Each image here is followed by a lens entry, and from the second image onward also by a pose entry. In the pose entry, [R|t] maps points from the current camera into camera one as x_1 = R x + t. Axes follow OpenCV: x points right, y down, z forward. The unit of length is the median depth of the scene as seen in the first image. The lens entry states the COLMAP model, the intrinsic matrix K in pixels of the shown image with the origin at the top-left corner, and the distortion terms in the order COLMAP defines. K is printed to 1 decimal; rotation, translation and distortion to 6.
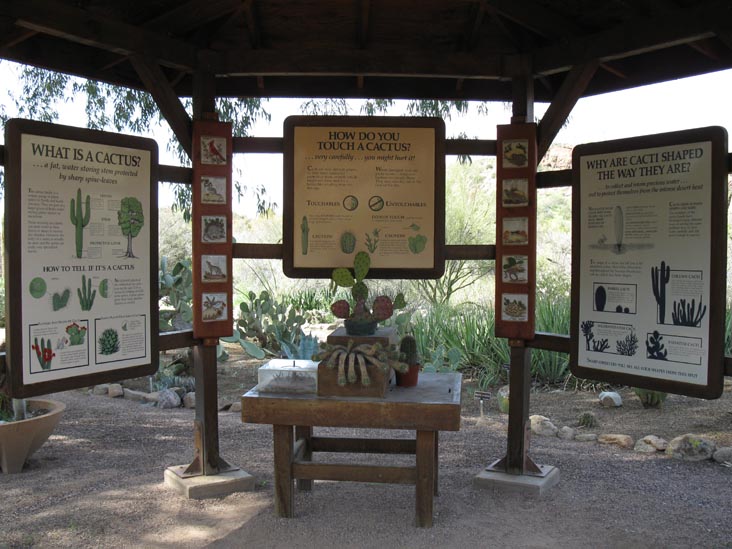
lens RADIAL K [[773.9, 0, 366.0], [0, 773.9, 274.5], [0, 0, 1]] dist [-0.190806, 0.187977]
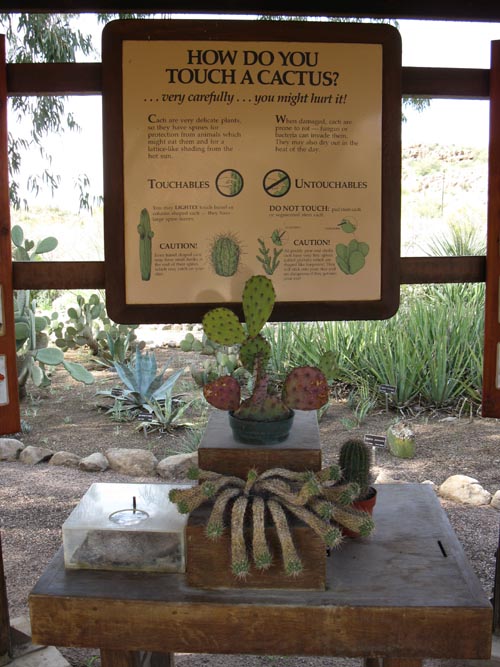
lens RADIAL K [[751.5, 0, 250.0], [0, 751.5, 333.5], [0, 0, 1]] dist [-0.234184, 0.188331]
pose [[0.997277, -0.023756, 0.069818, -0.044693], [0.017523, 0.995916, 0.088573, -0.033920], [-0.071637, -0.087108, 0.993620, 0.478413]]
